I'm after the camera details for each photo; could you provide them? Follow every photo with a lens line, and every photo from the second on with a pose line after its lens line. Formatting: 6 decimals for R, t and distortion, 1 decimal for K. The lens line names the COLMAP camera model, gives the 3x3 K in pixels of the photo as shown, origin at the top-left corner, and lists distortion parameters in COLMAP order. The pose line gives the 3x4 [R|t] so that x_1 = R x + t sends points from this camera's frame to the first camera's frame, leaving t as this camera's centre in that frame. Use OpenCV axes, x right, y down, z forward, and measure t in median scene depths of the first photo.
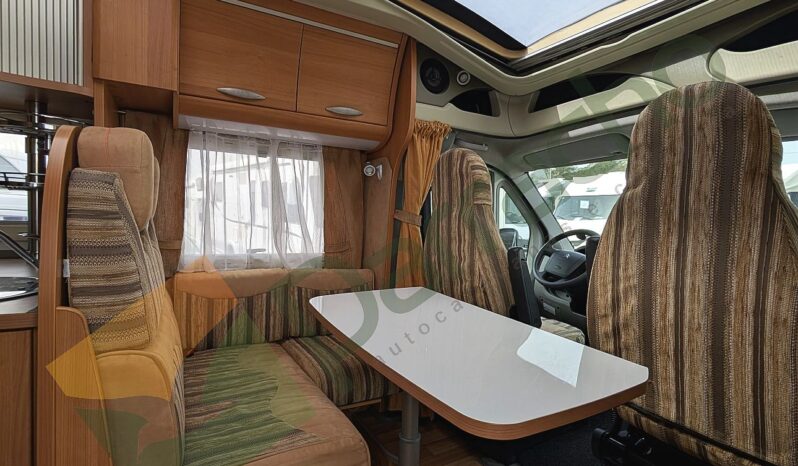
lens RADIAL K [[400.3, 0, 401.1], [0, 400.3, 231.6], [0, 0, 1]] dist [0.000573, 0.002505]
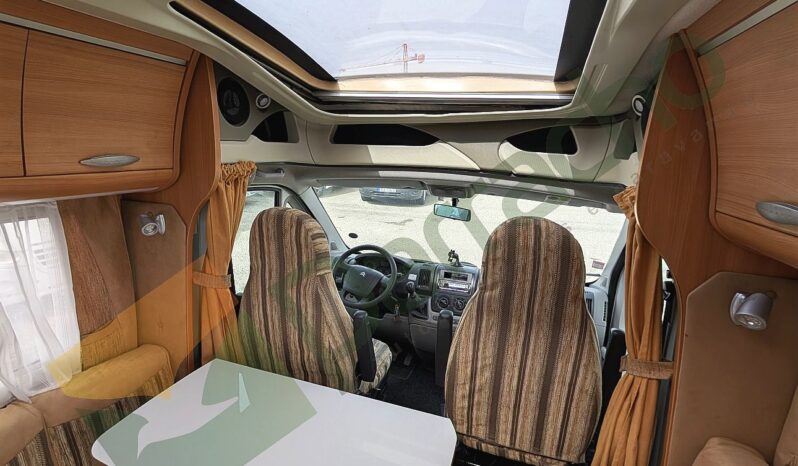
lens RADIAL K [[400.3, 0, 400.7], [0, 400.3, 233.6], [0, 0, 1]] dist [0.000573, 0.002505]
pose [[0.744771, -0.144259, 0.651541, -0.272942], [0.011524, 0.978989, 0.203586, -0.363298], [-0.667220, -0.144117, 0.730785, 0.212269]]
